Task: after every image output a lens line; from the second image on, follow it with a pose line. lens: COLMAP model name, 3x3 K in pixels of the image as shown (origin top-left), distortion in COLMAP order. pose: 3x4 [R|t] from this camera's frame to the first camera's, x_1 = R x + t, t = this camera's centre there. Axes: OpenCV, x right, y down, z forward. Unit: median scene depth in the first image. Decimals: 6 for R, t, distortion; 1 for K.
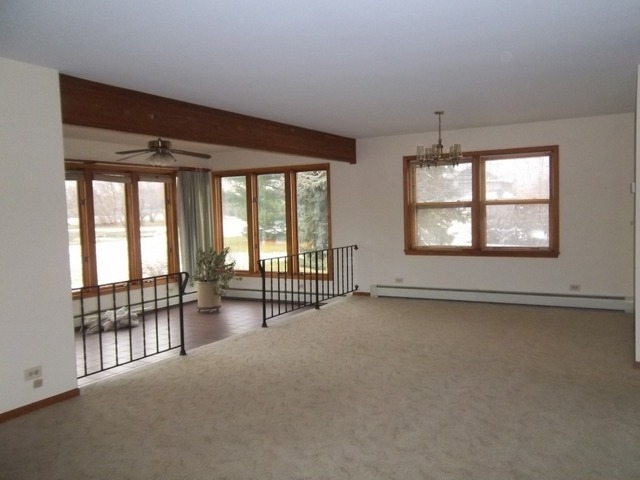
lens RADIAL K [[526.1, 0, 320.9], [0, 526.1, 240.2], [0, 0, 1]] dist [0.004485, 0.002171]
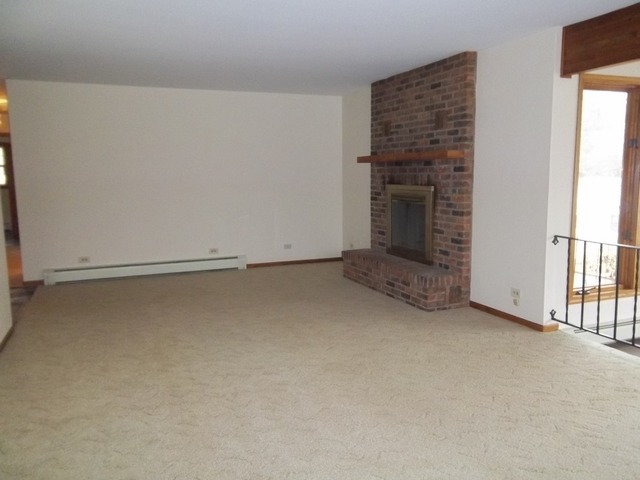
lens RADIAL K [[526.1, 0, 321.4], [0, 526.1, 239.6], [0, 0, 1]] dist [0.004485, 0.002171]
pose [[-0.598873, 0.135917, -0.789226, 0.609365], [-0.012866, 0.983733, 0.179178, -0.074323], [0.800741, 0.117459, -0.587382, 1.210352]]
